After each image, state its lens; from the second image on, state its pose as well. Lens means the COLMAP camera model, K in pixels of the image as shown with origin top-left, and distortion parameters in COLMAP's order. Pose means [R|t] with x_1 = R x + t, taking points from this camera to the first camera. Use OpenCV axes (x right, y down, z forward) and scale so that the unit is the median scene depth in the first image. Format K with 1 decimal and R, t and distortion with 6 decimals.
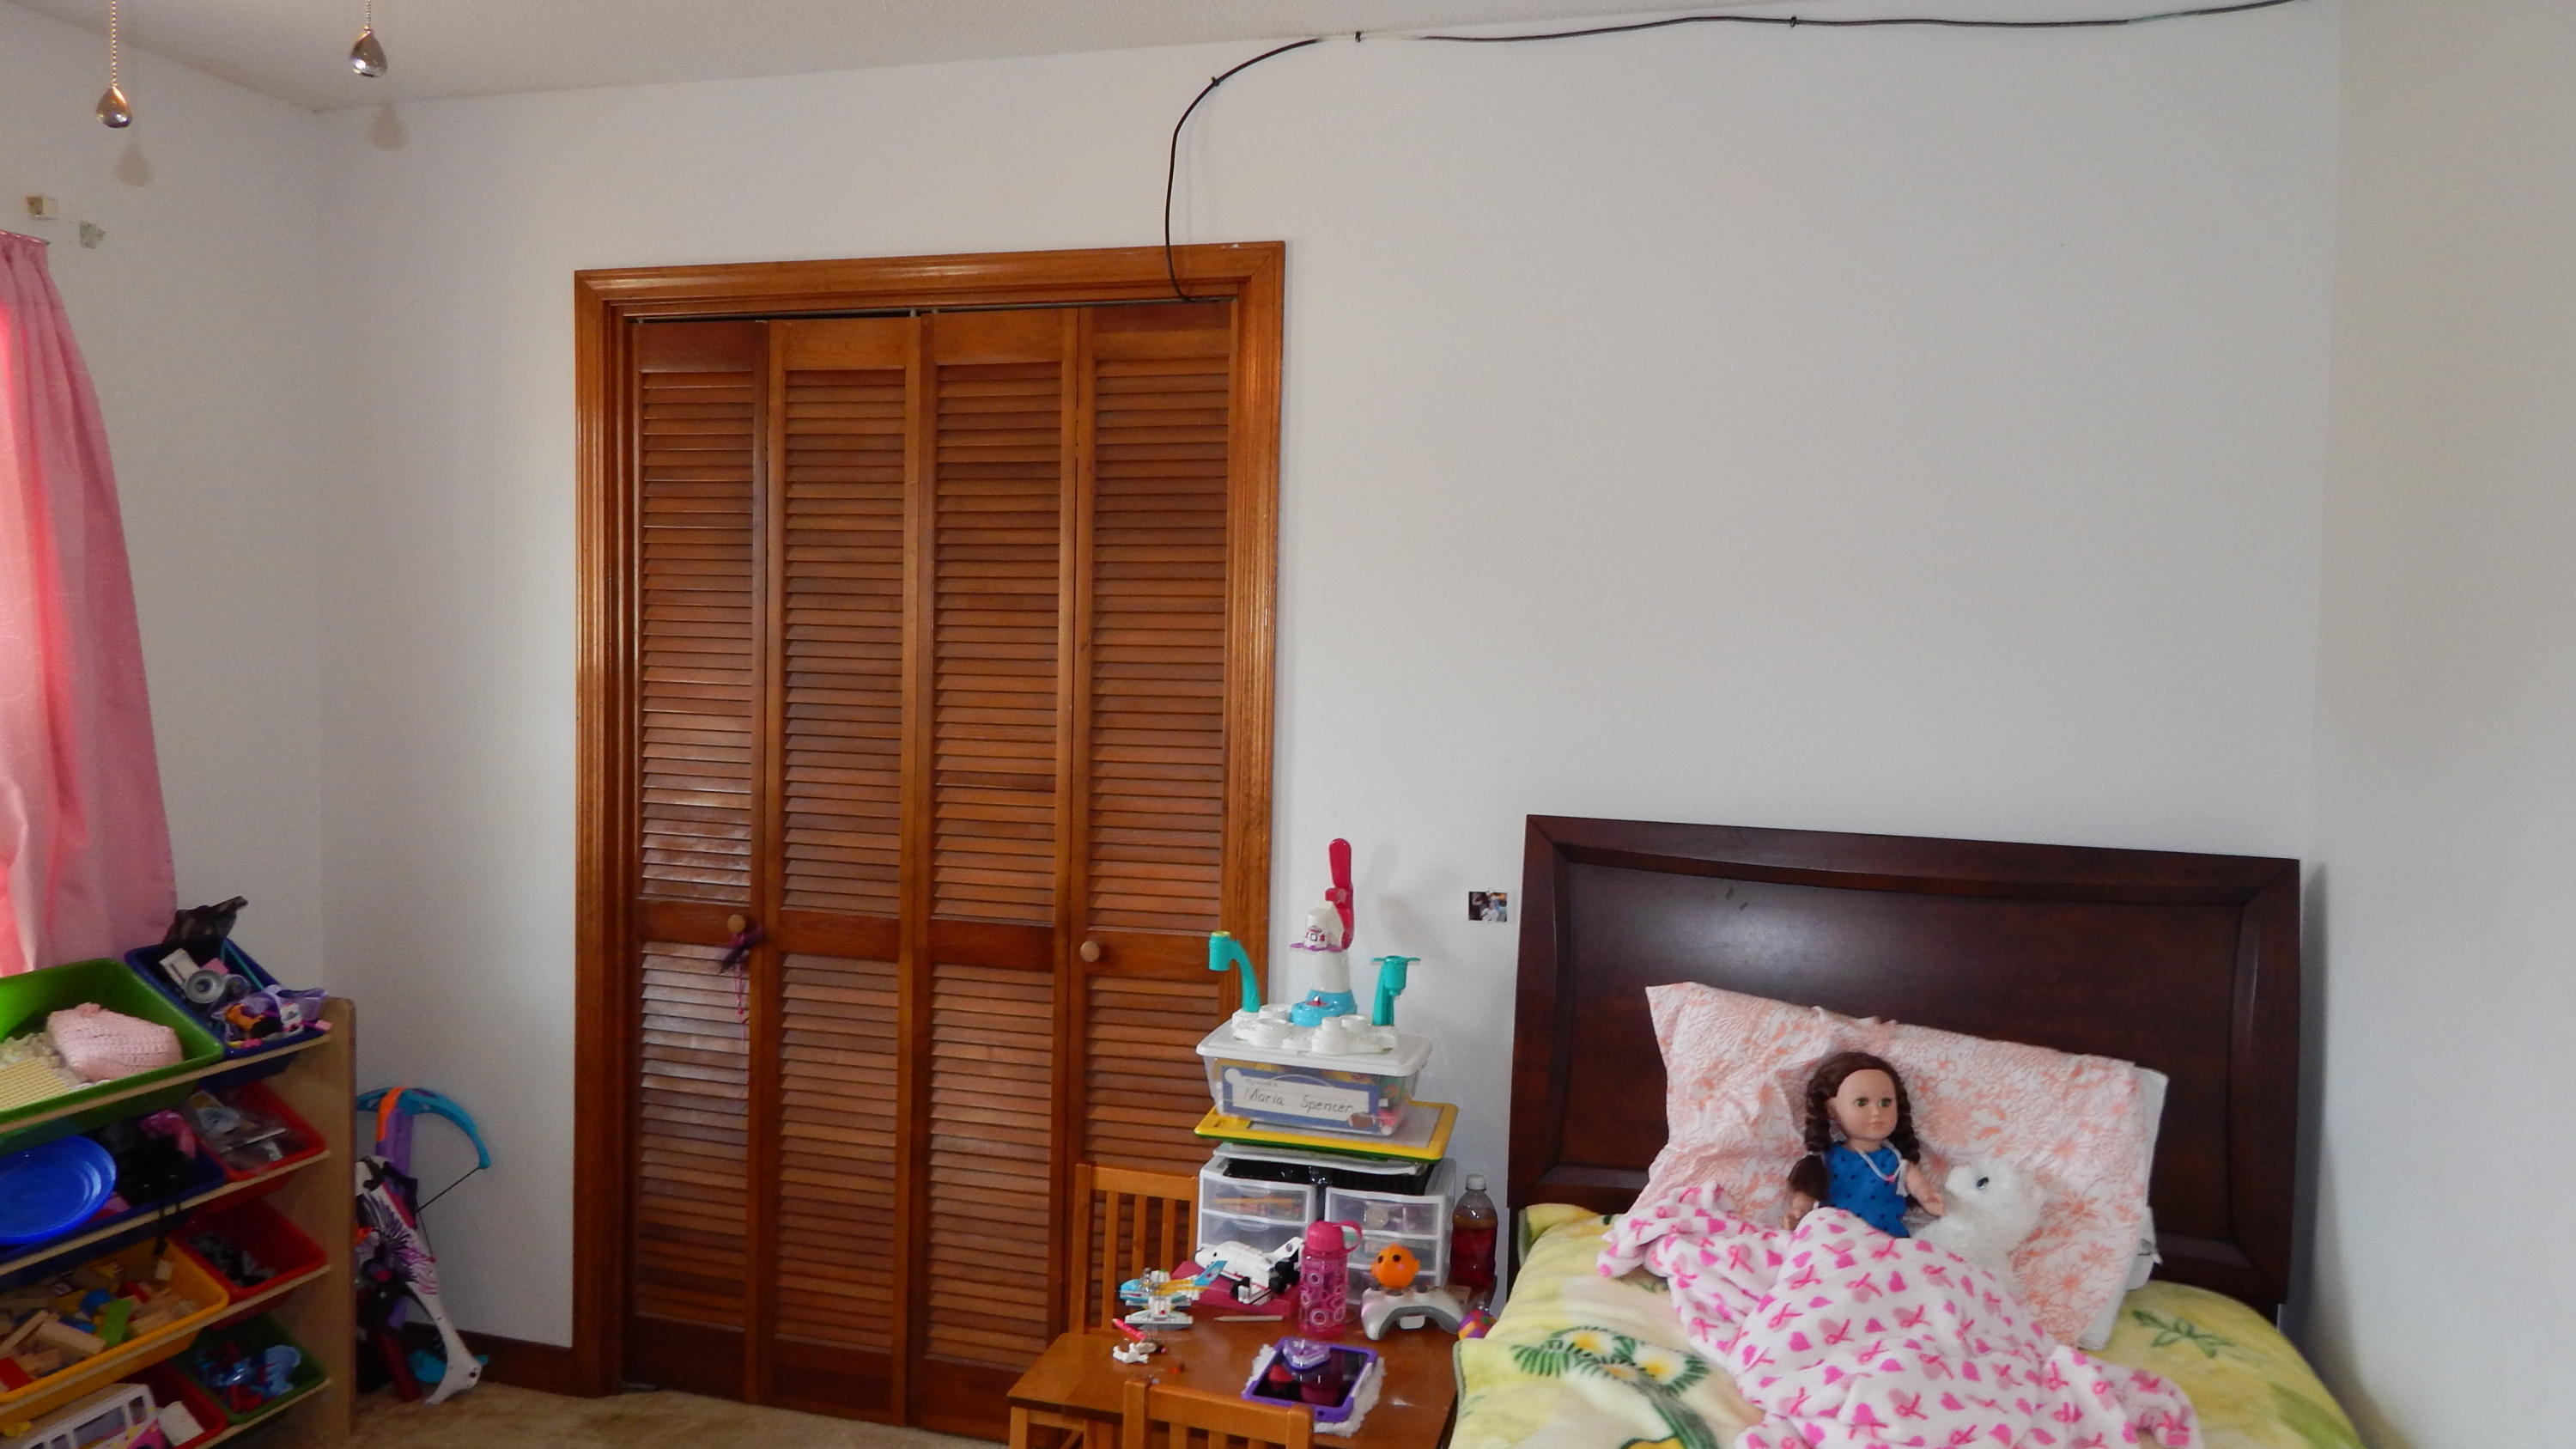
lens RADIAL K [[1699.6, 0, 1307.3], [0, 1699.6, 711.6], [0, 0, 1]] dist [0.007794, -0.008461]
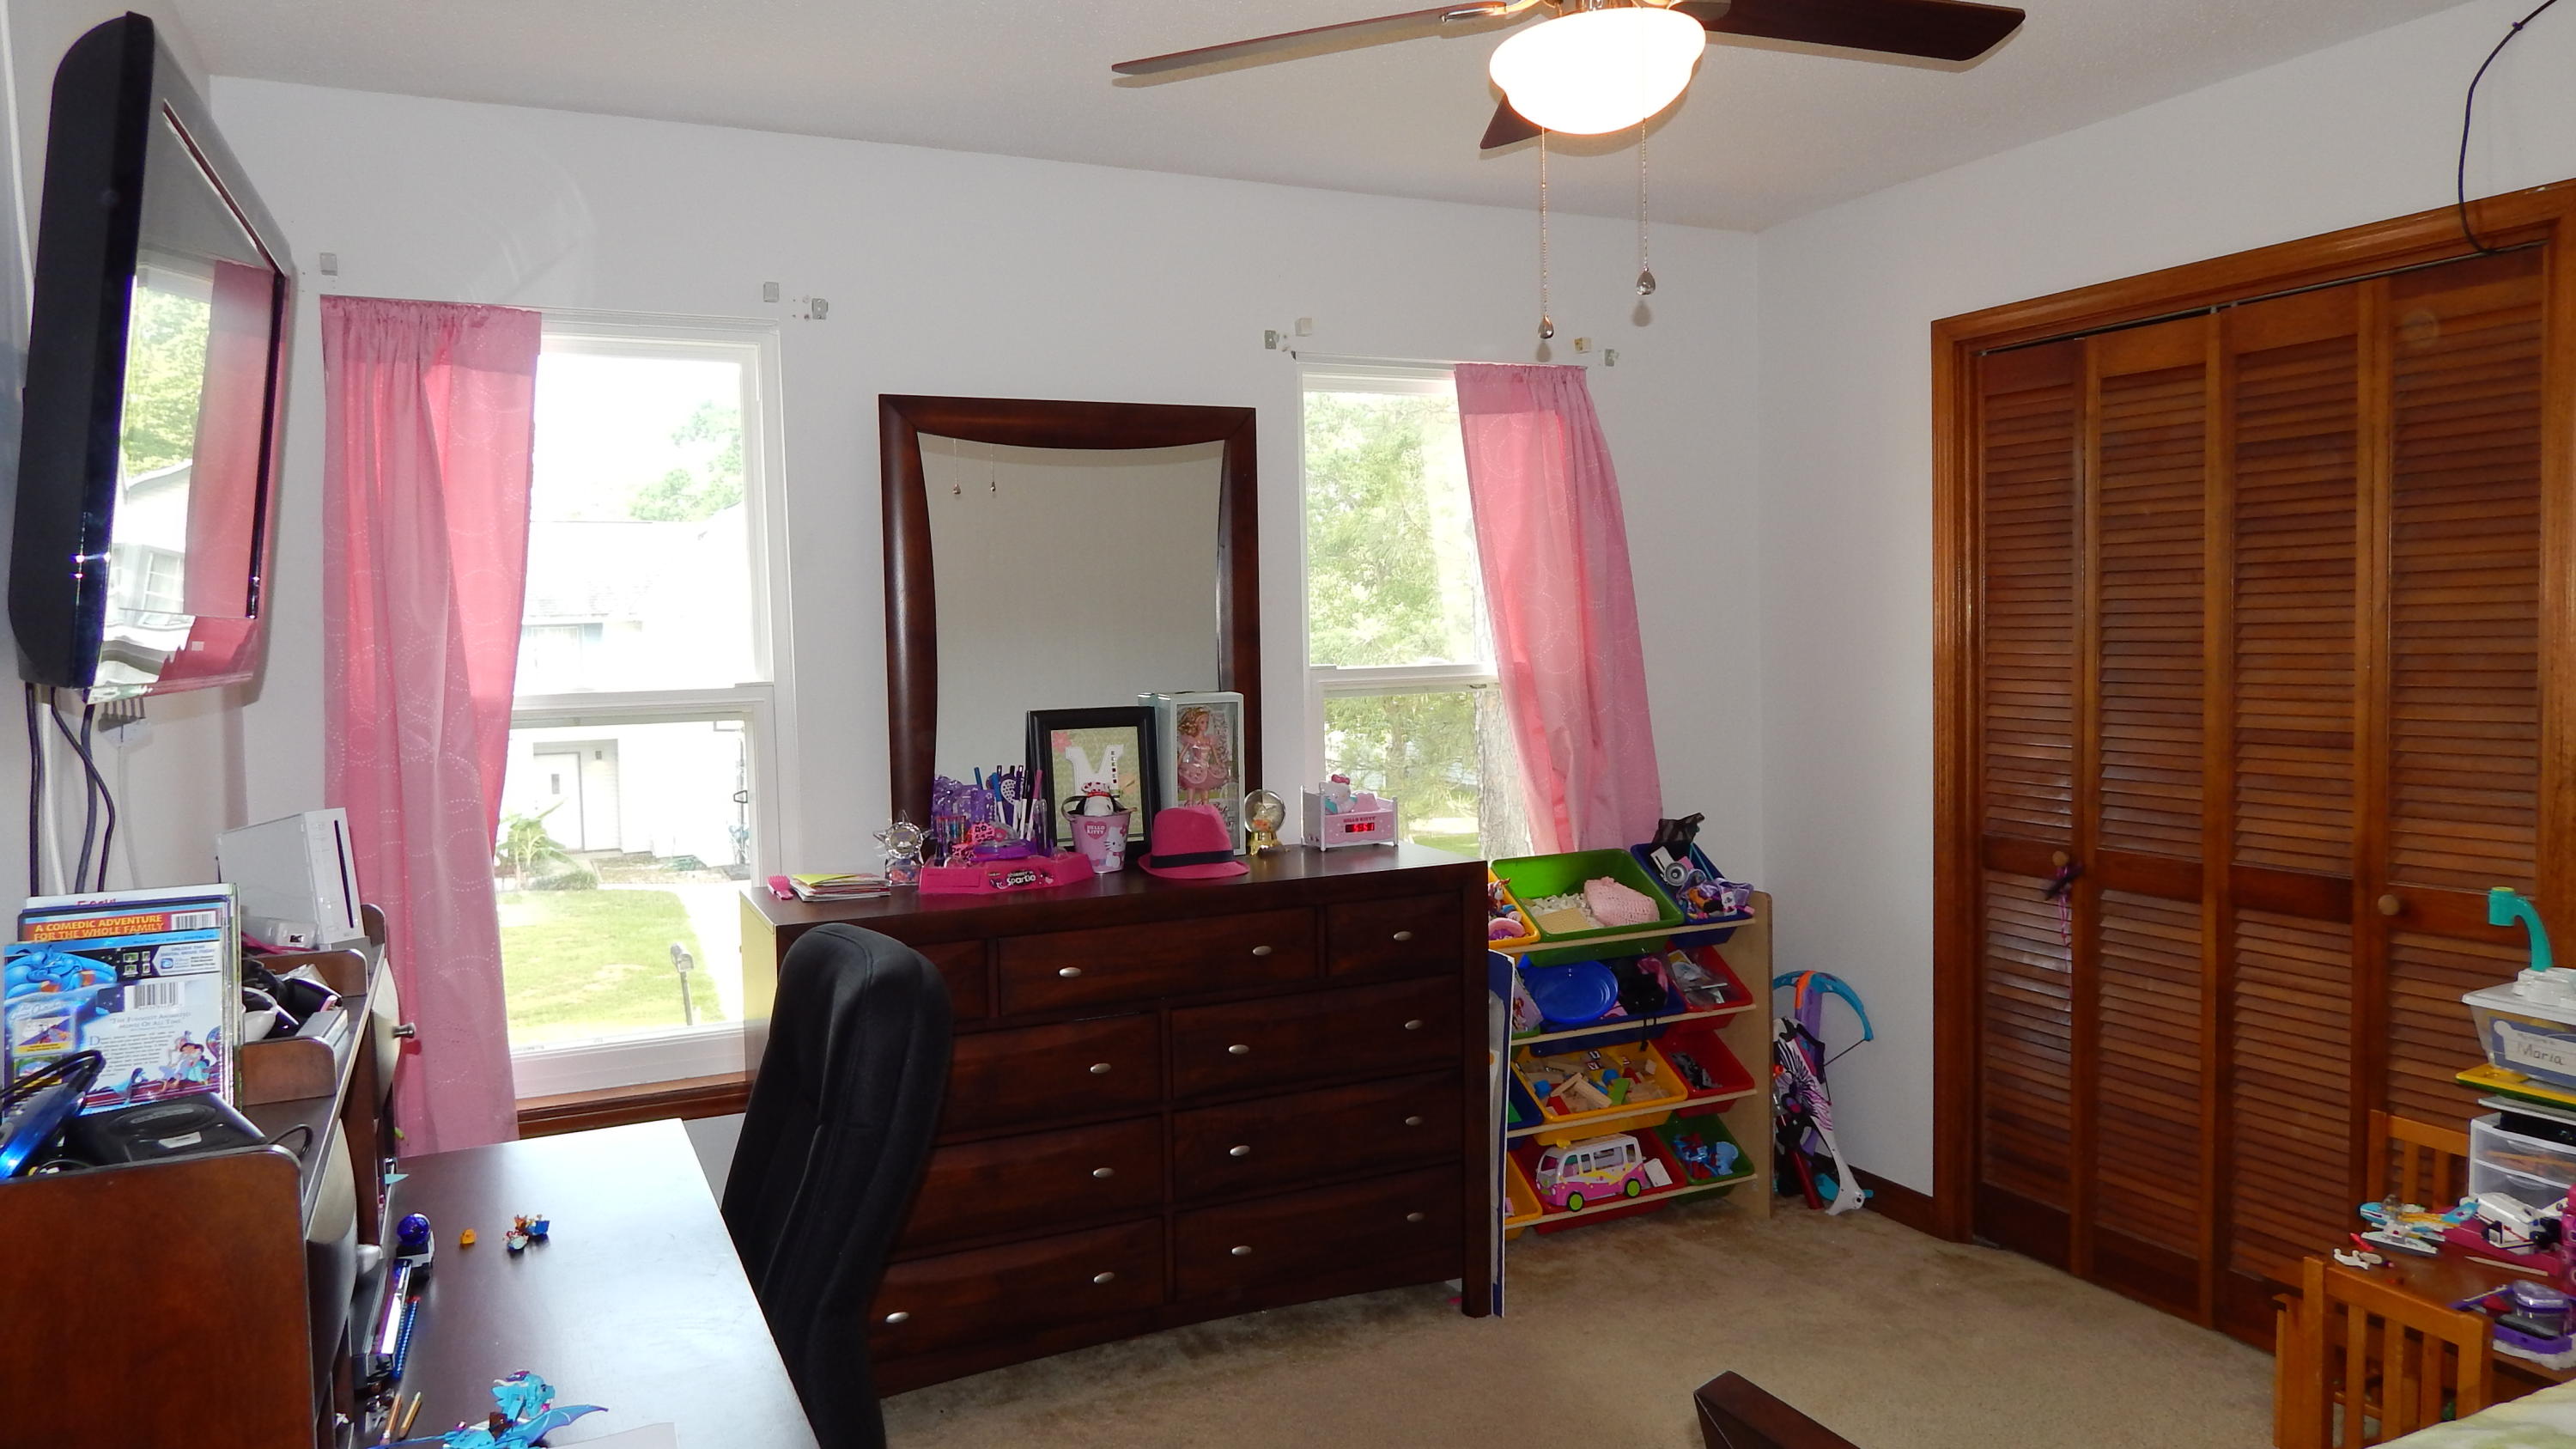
lens RADIAL K [[1699.6, 0, 1286.9], [0, 1699.6, 724.2], [0, 0, 1]] dist [0.007794, -0.008461]
pose [[0.652353, 0.009411, -0.757857, 0.209843], [-0.000953, 0.999932, 0.011597, 0.020179], [0.757915, -0.006843, 0.652318, -0.166833]]
